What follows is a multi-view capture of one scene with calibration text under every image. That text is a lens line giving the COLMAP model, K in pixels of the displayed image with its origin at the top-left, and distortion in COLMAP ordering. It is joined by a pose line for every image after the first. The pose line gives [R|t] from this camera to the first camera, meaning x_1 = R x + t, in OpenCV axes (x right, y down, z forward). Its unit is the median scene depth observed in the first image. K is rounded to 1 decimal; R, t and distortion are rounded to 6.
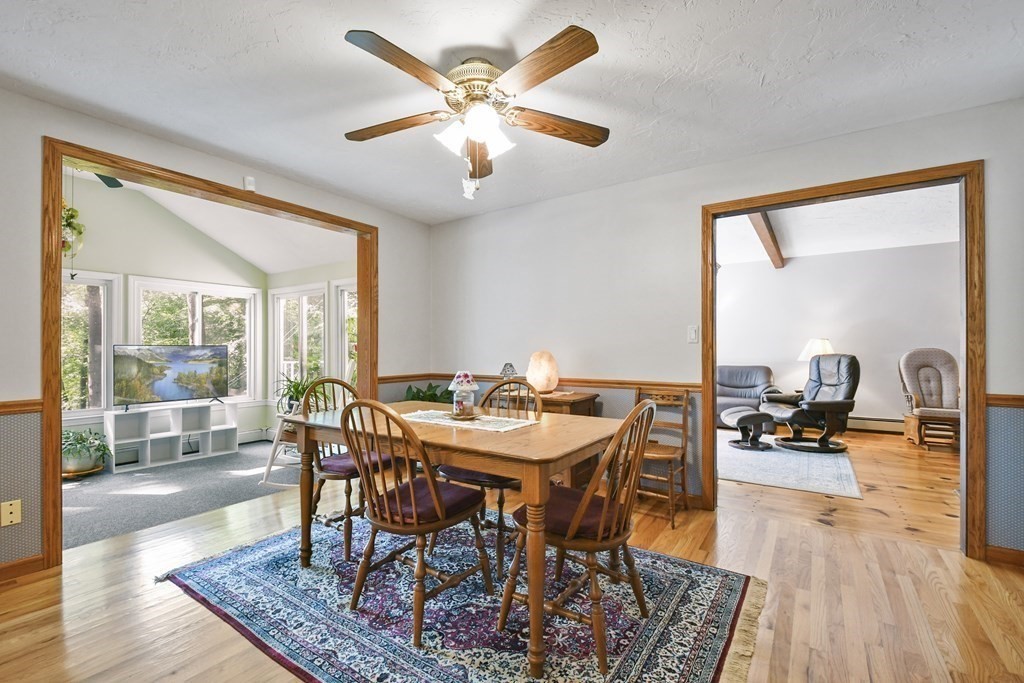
lens RADIAL K [[448.8, 0, 499.5], [0, 448.8, 349.3], [0, 0, 1]] dist [0.015349, -0.013264]
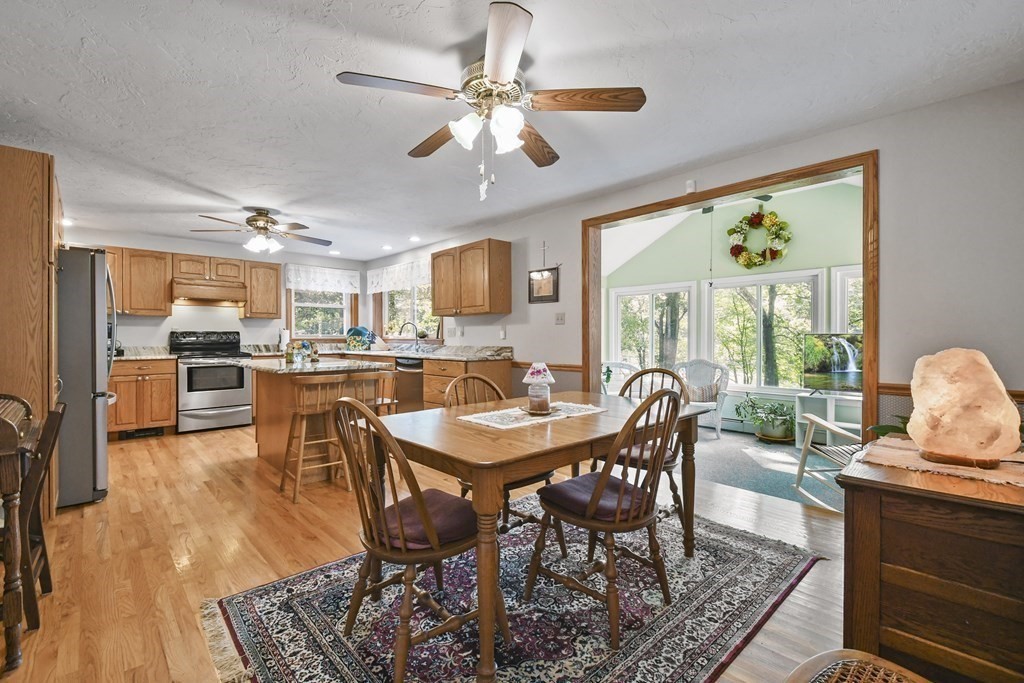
lens RADIAL K [[448.8, 0, 509.7], [0, 448.8, 340.6], [0, 0, 1]] dist [0.015349, -0.013264]
pose [[-0.208570, 0.010404, -0.977952, 0.584329], [-0.000676, 0.999942, 0.010782, -0.006576], [0.978007, 0.002910, -0.208550, 0.773346]]
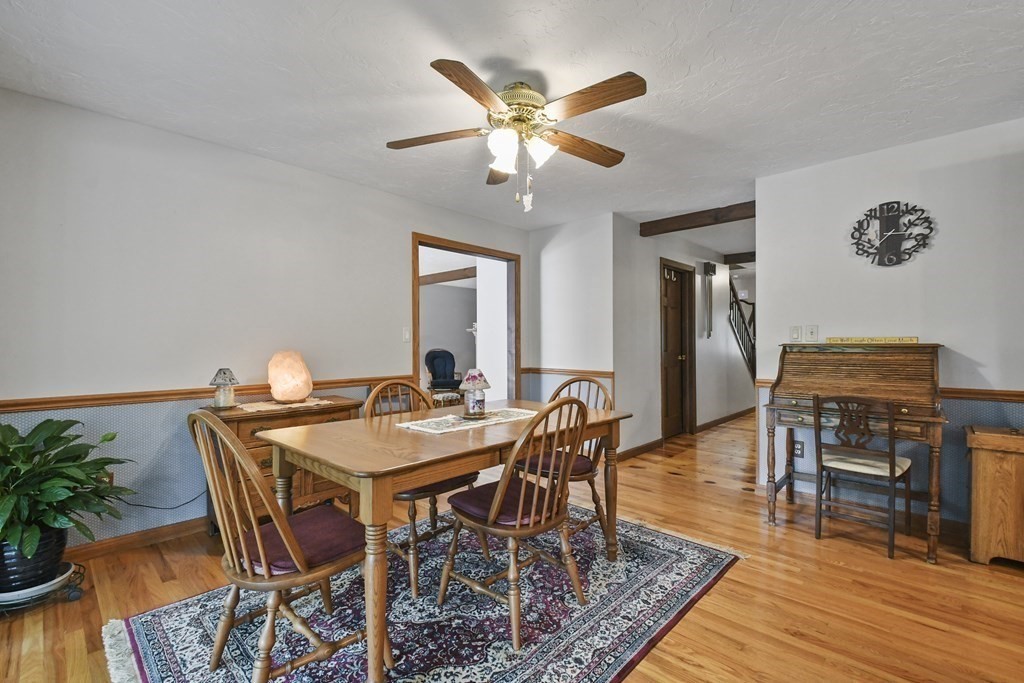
lens RADIAL K [[448.8, 0, 511.2], [0, 448.8, 344.8], [0, 0, 1]] dist [0.015349, -0.013264]
pose [[0.153983, 0.002357, 0.988071, -0.703673], [0.004322, 0.999986, -0.003059, -0.000732], [-0.988064, 0.004741, 0.153971, 0.523844]]
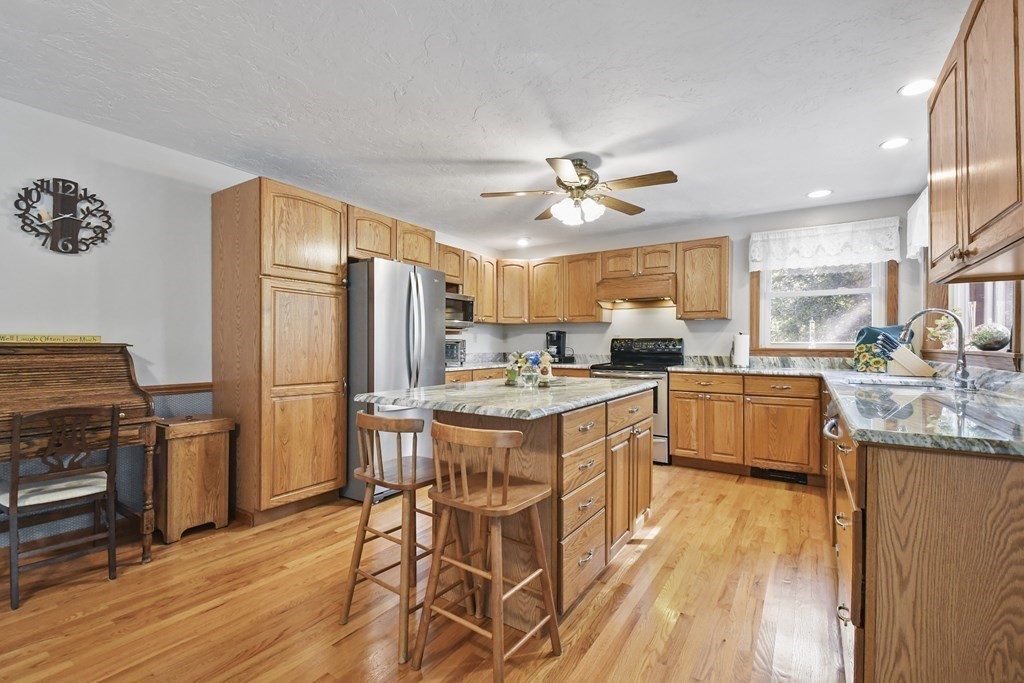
lens RADIAL K [[448.8, 0, 501.2], [0, 448.8, 345.7], [0, 0, 1]] dist [0.015349, -0.013264]
pose [[-0.999947, -0.002822, -0.009951, -0.450410], [-0.002864, 0.999987, 0.004209, -0.003332], [0.009939, 0.004238, -0.999942, 0.698477]]
